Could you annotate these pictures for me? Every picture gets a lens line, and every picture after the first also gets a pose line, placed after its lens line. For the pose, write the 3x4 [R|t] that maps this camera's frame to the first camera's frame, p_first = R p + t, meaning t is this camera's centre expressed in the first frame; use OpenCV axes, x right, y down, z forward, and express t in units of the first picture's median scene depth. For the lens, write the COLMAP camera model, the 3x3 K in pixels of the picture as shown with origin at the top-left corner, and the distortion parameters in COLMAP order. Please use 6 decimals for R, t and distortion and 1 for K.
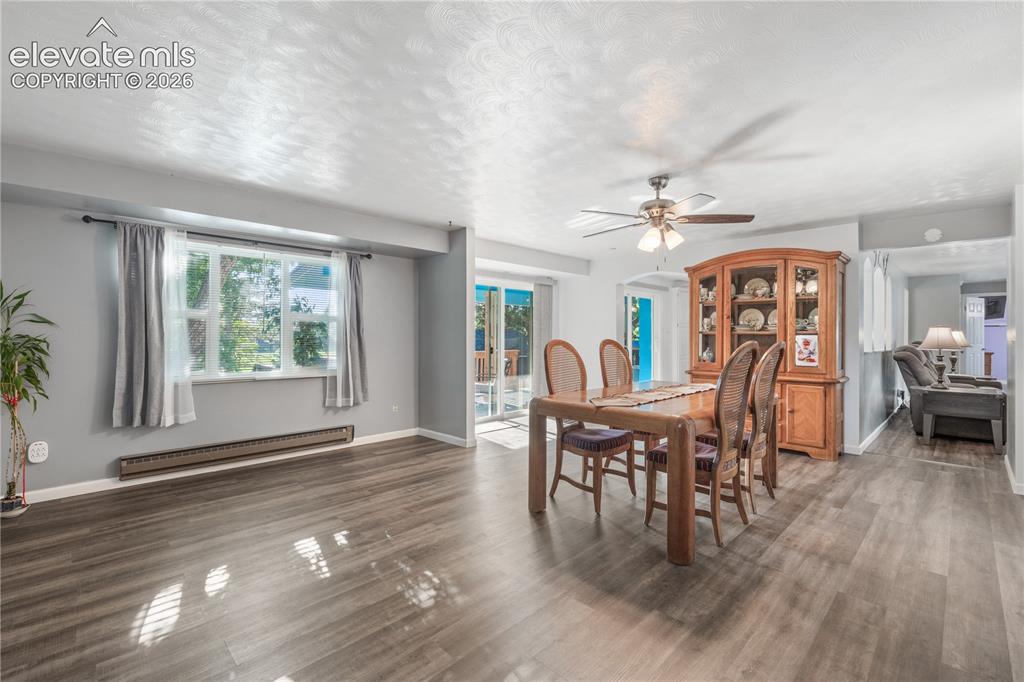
lens RADIAL K [[451.8, 0, 514.0], [0, 451.8, 333.8], [0, 0, 1]] dist [-0.001106, -0.000071]
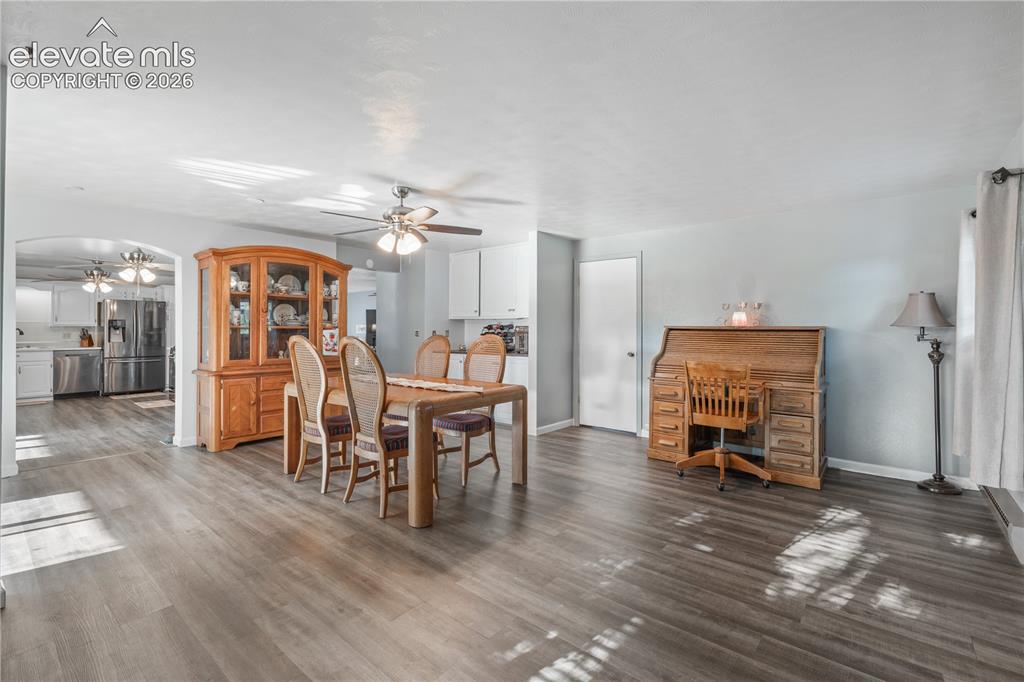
lens RADIAL K [[445.9, 0, 529.4], [0, 445.9, 324.4], [0, 0, 1]] dist [-0.002592, -0.000287]
pose [[-0.114242, 0.008797, 0.993414, -0.583942], [-0.004983, 0.999943, -0.009428, -0.002738], [-0.993440, -0.006027, -0.114191, 0.605347]]
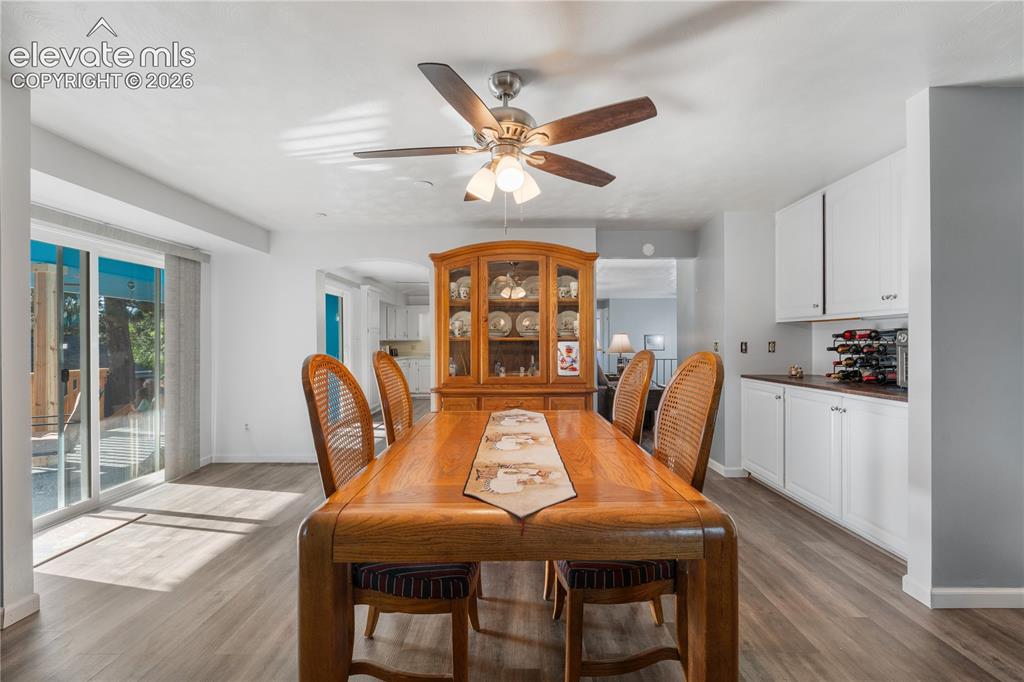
lens RADIAL K [[452.1, 0, 514.2], [0, 452.1, 341.8], [0, 0, 1]] dist [-0.000447, -0.000376]
pose [[0.711614, -0.006485, 0.702541, -0.067883], [0.004902, 0.999979, 0.004266, -0.000939], [-0.702554, 0.000408, 0.711631, 0.425633]]
